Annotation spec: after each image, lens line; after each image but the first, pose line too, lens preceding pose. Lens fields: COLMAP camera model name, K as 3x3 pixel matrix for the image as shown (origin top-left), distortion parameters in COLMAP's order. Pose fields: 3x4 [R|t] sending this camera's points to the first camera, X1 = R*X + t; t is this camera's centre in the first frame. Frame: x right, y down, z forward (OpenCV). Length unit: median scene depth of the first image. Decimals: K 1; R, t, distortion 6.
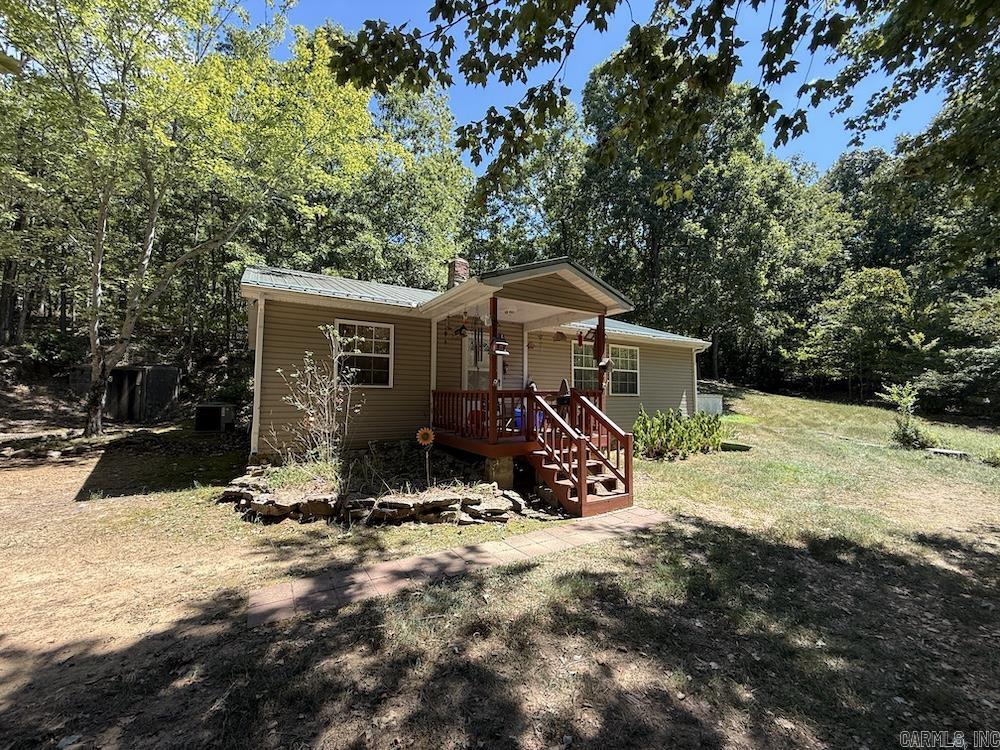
lens RADIAL K [[396.0, 0, 506.2], [0, 396.0, 377.6], [0, 0, 1]] dist [0.002977, -0.000683]
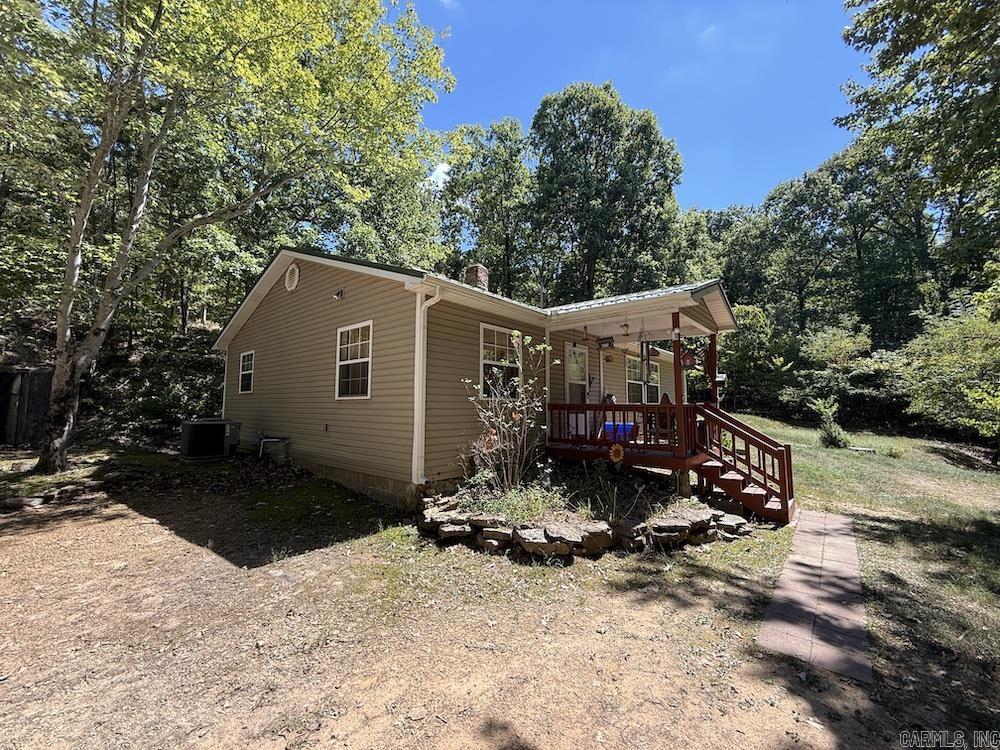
lens RADIAL K [[396.0, 0, 502.0], [0, 396.0, 369.5], [0, 0, 1]] dist [0.002977, -0.000683]
pose [[0.952320, 0.026155, 0.303979, -1.015779], [-0.012364, 0.998809, -0.047205, -0.005016], [-0.304851, 0.041196, 0.951509, 0.231134]]
